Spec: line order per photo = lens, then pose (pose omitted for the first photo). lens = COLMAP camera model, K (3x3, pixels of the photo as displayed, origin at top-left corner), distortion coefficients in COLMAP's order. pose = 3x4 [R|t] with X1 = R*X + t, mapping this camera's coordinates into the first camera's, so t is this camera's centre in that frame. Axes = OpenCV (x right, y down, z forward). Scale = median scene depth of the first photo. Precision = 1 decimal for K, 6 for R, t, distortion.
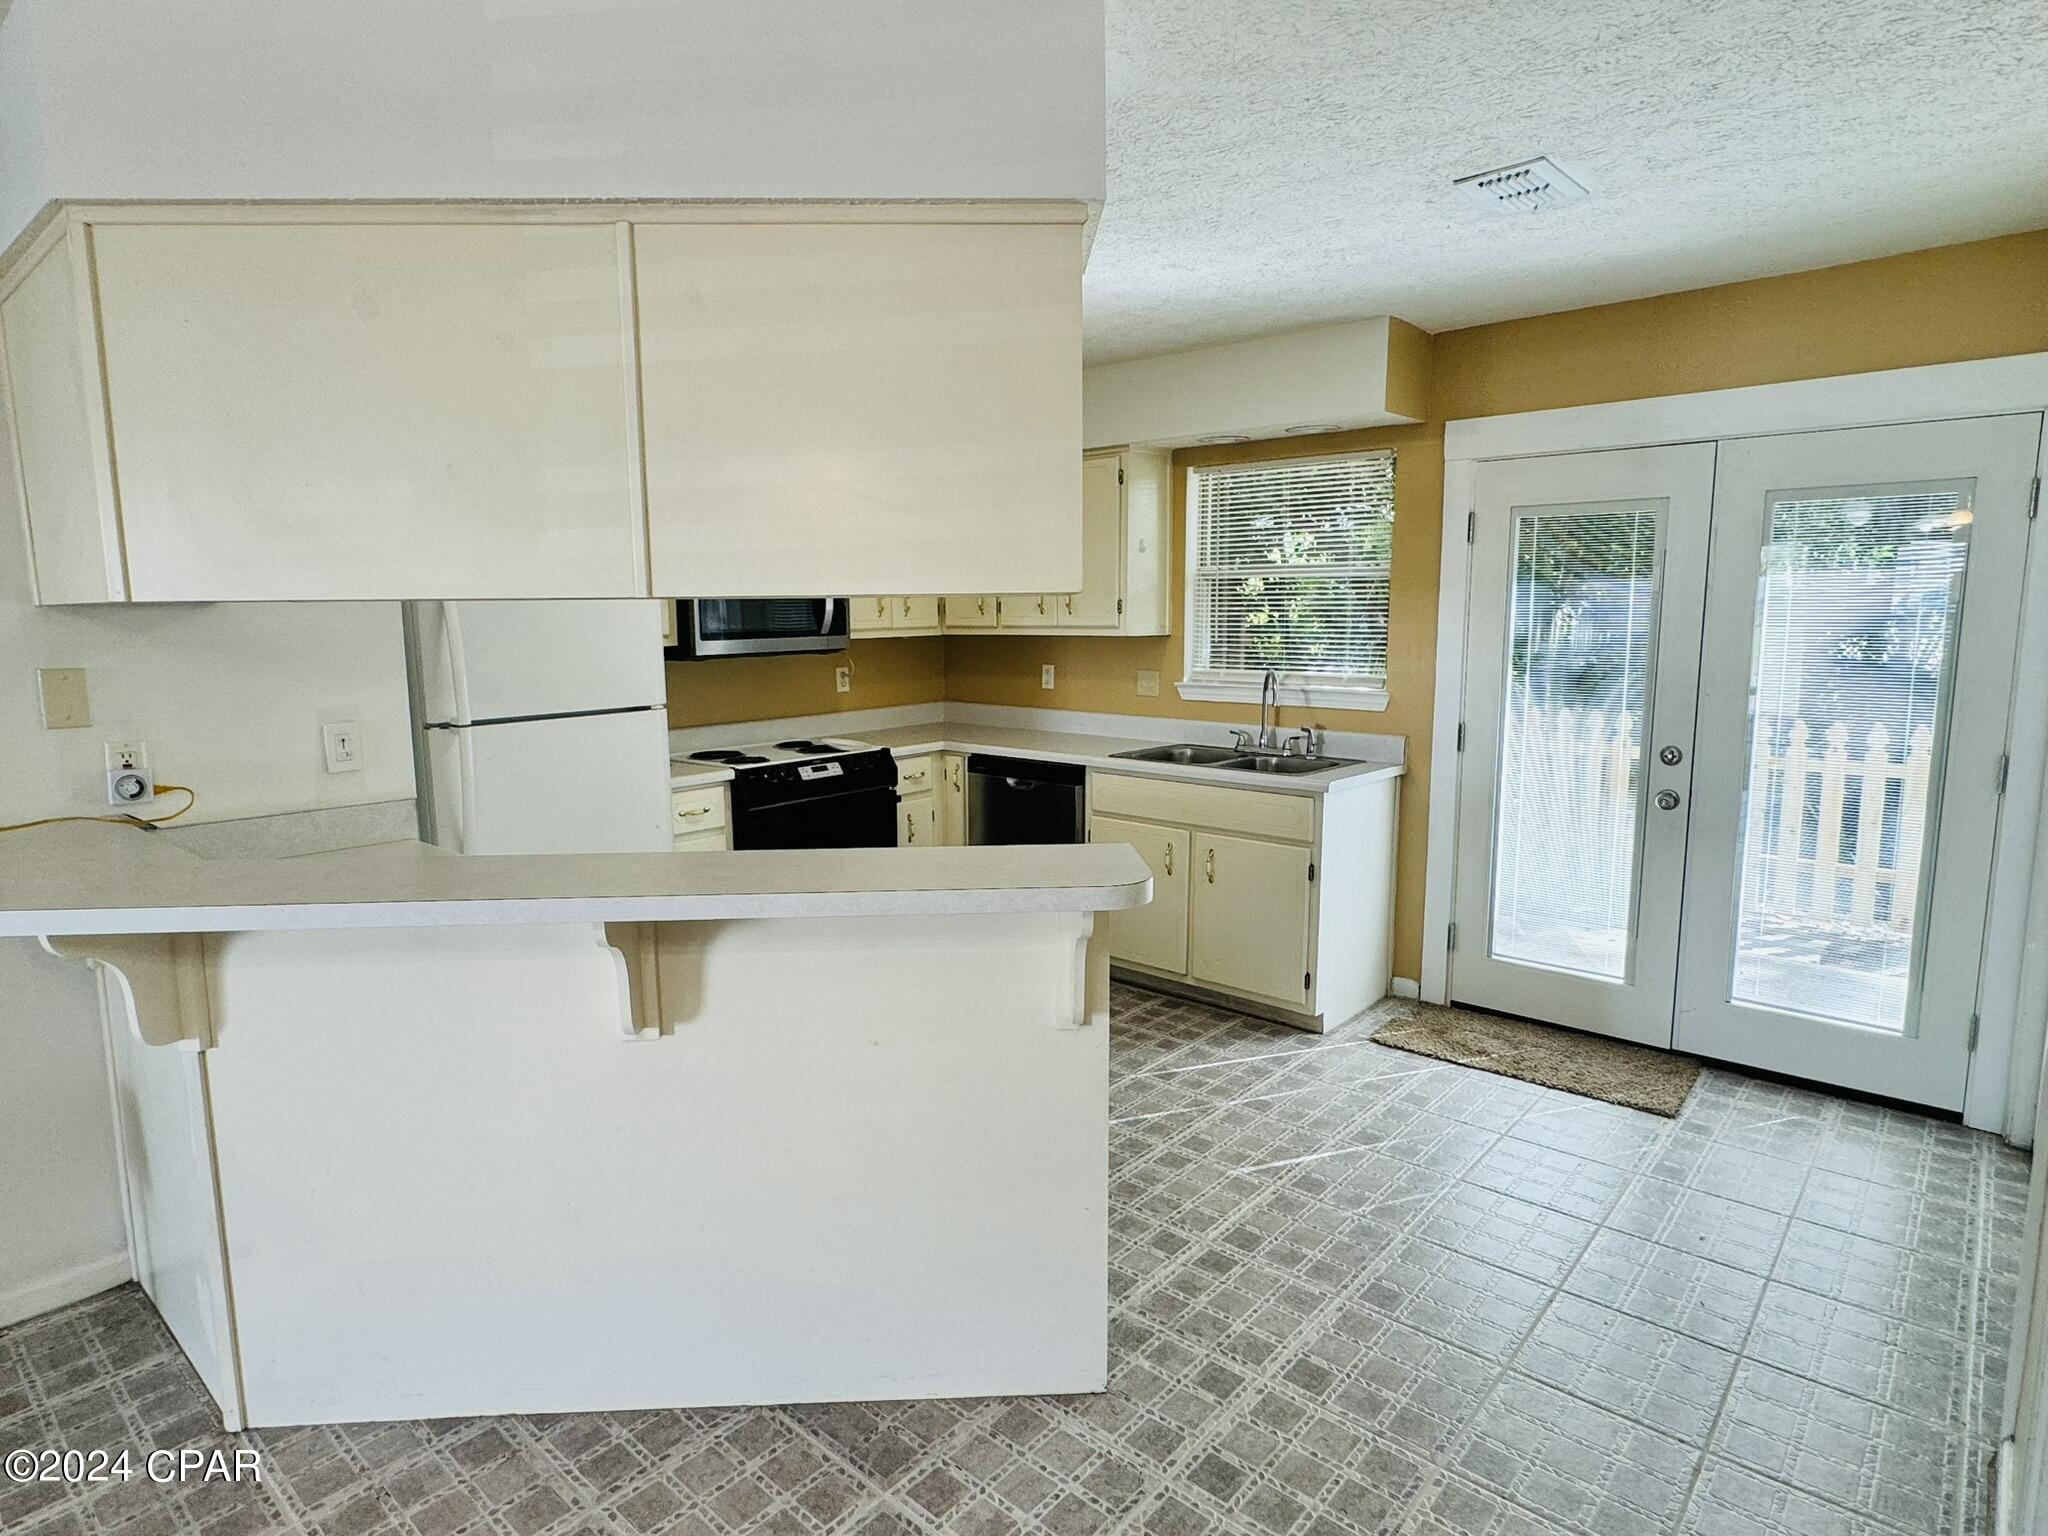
lens RADIAL K [[1134.7, 0, 1021.2], [0, 1134.7, 760.3], [0, 0, 1]] dist [0.000356, -0.000061]
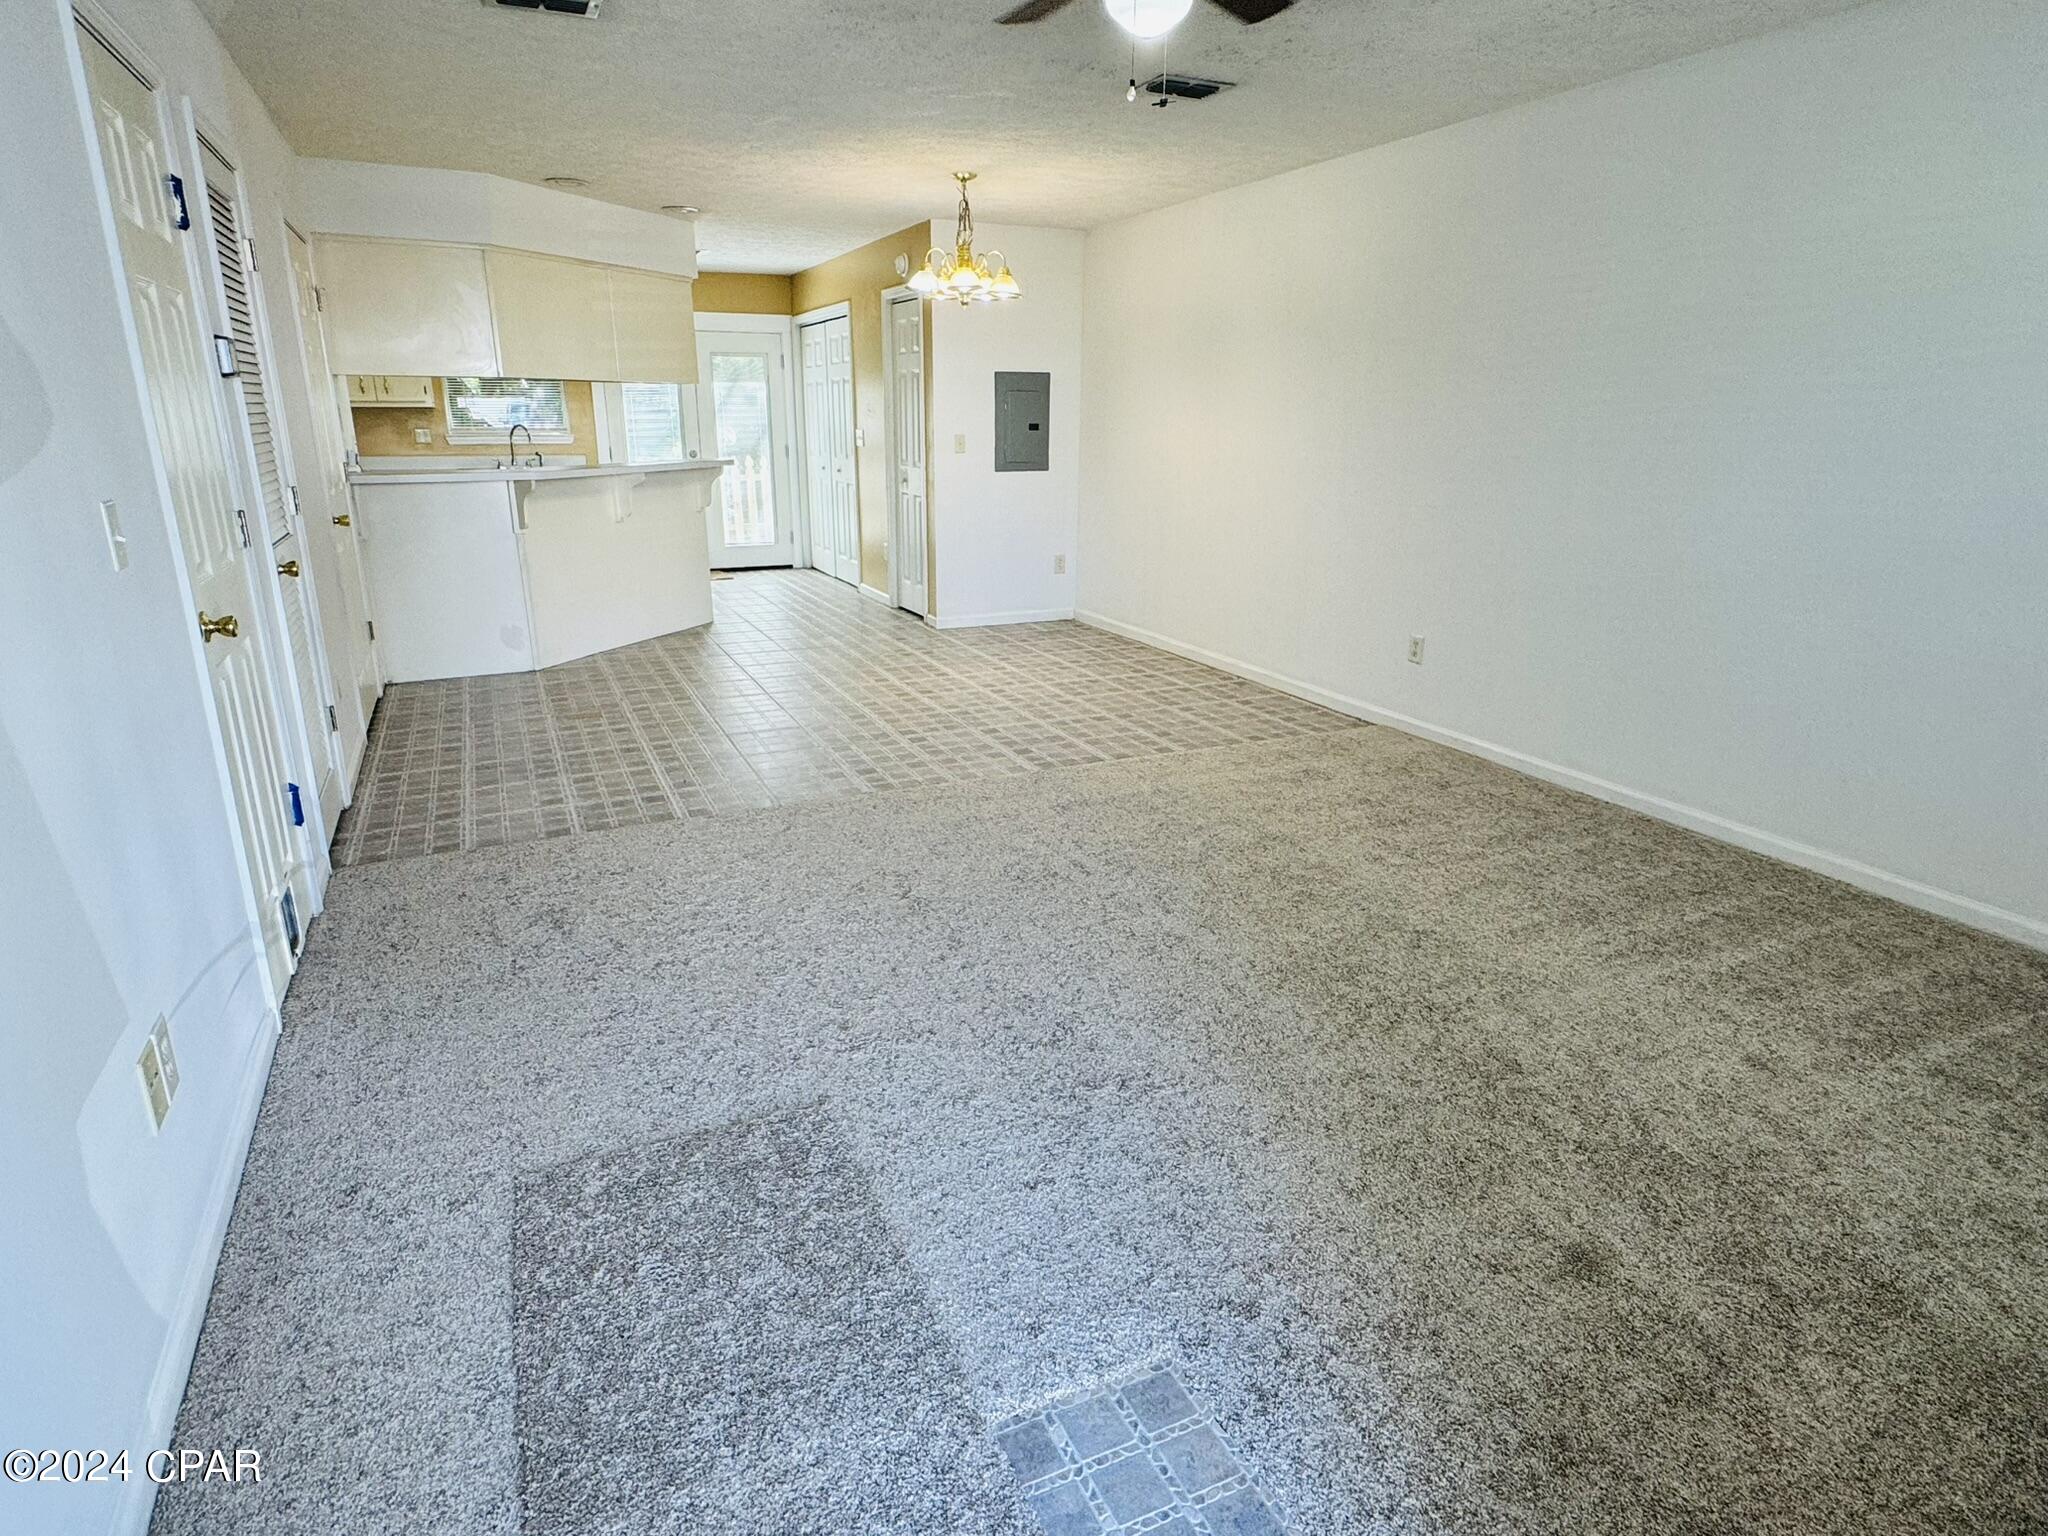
lens RADIAL K [[1138.8, 0, 1014.3], [0, 1138.8, 763.4], [0, 0, 1]] dist [0.002544, 0.011323]
pose [[0.405250, -0.262658, 0.875662, -1.594363], [0.116964, 0.964863, 0.235284, 0.150343], [-0.906693, 0.007072, 0.421732, -0.769748]]
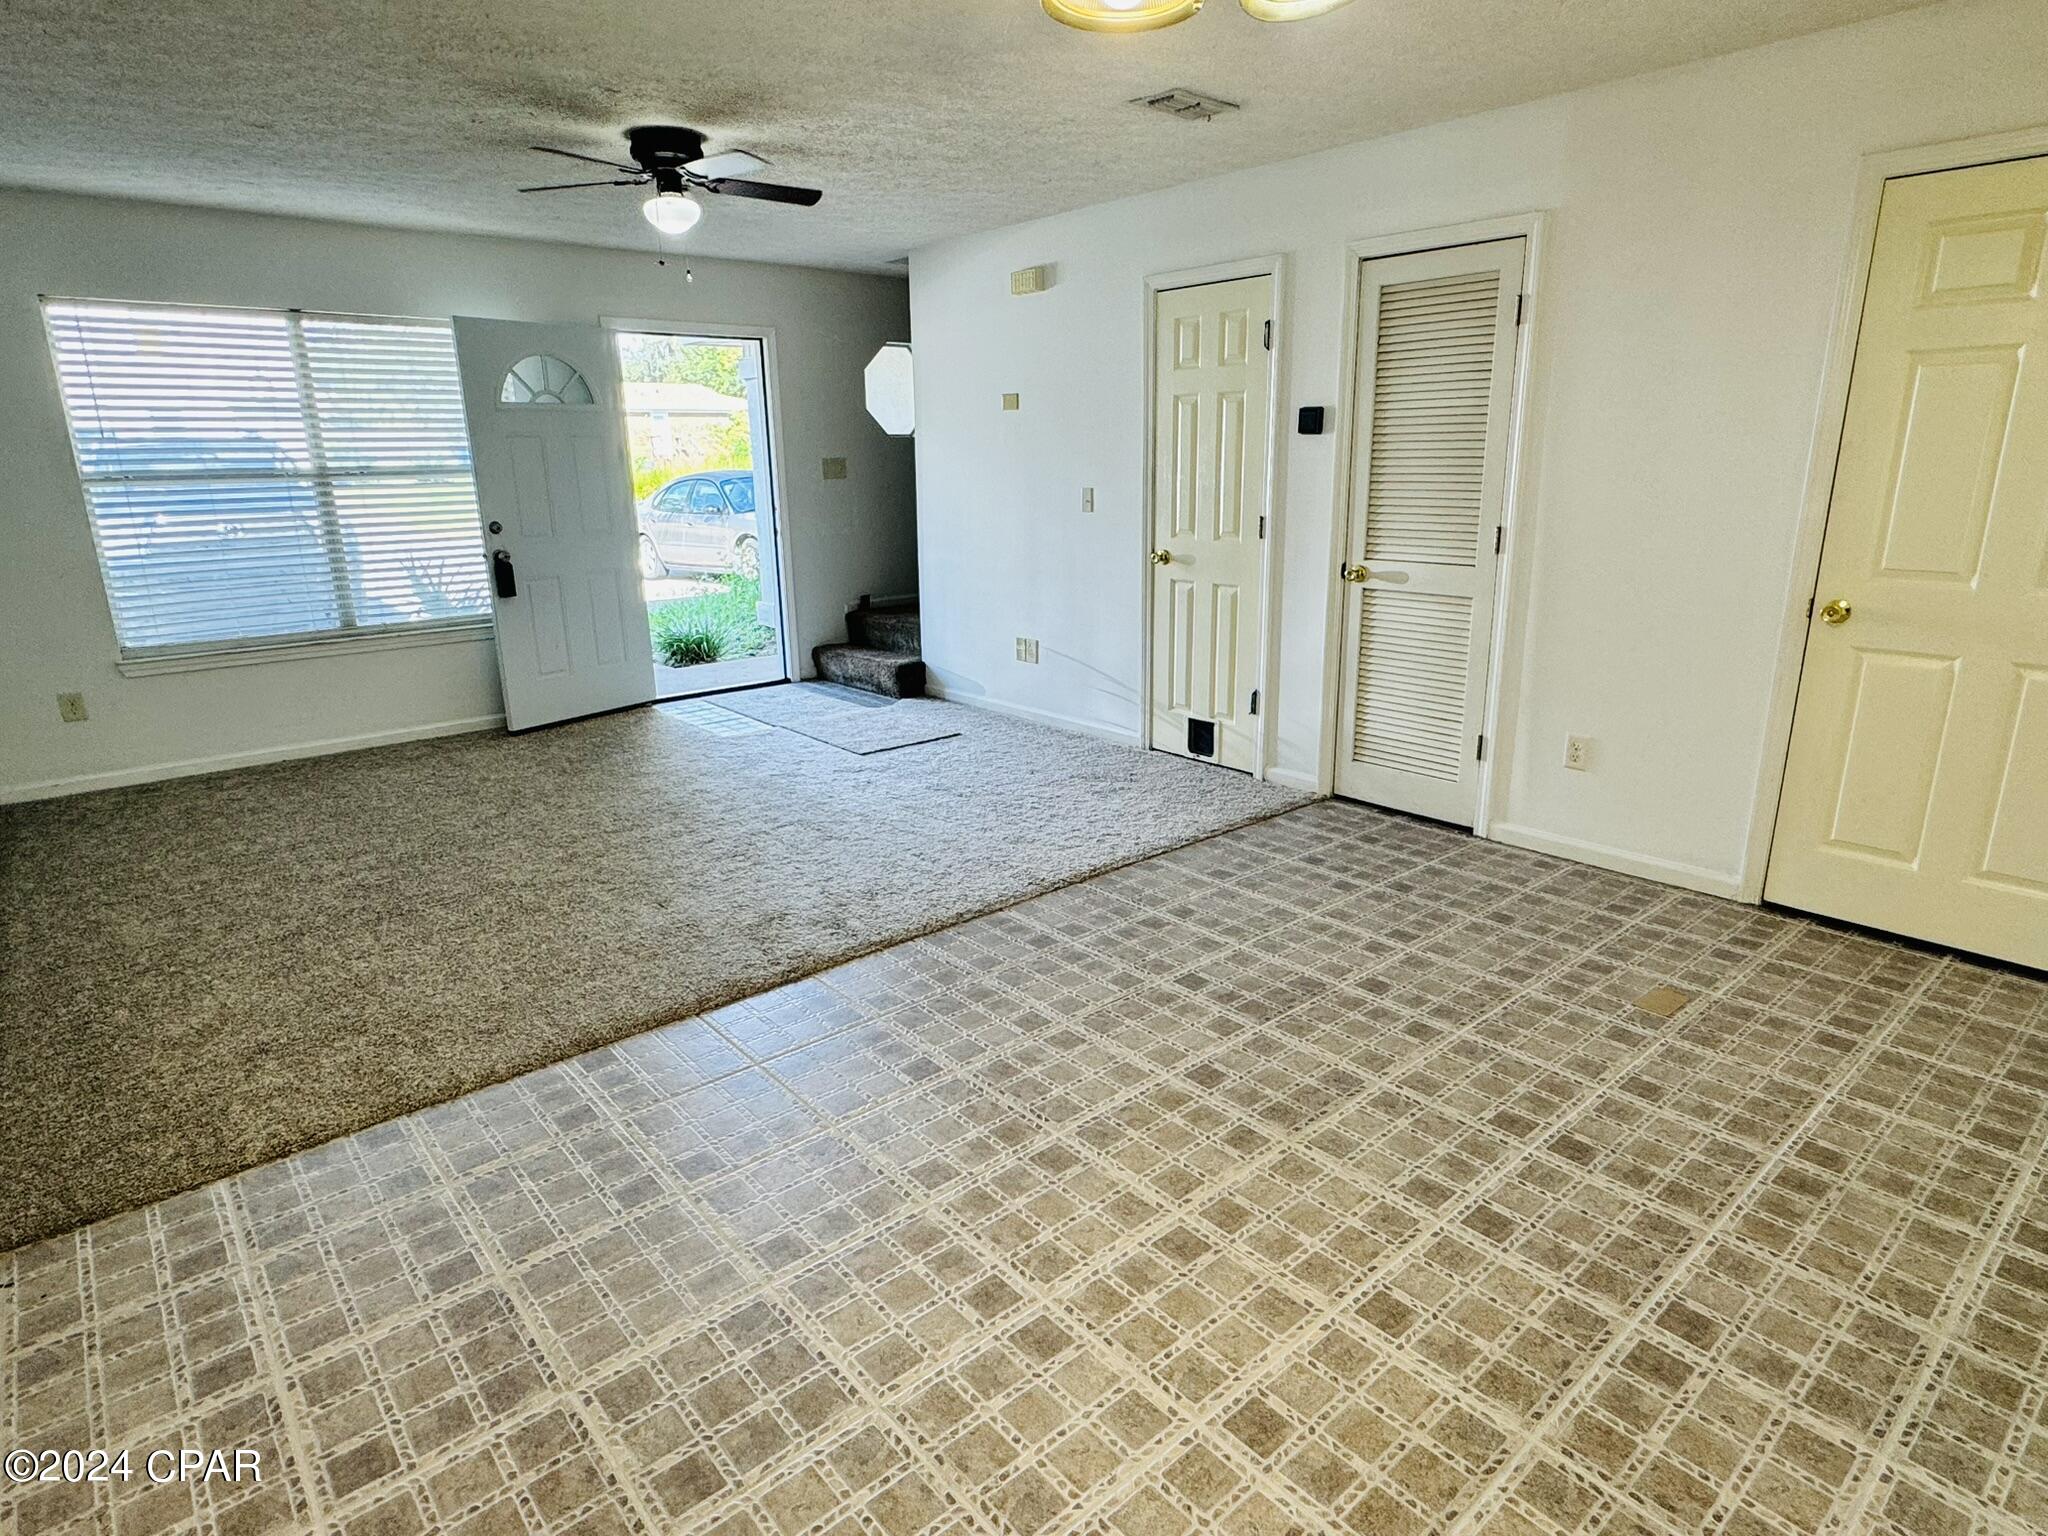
lens RADIAL K [[1139.2, 0, 1017.6], [0, 1139.2, 762.6], [0, 0, 1]] dist [-0.001207, 0.002764]
pose [[-0.143289, 0.273928, -0.951016, 0.209021], [-0.118131, 0.949328, 0.291241, 0.031190], [0.982605, 0.154076, -0.103668, -0.069102]]
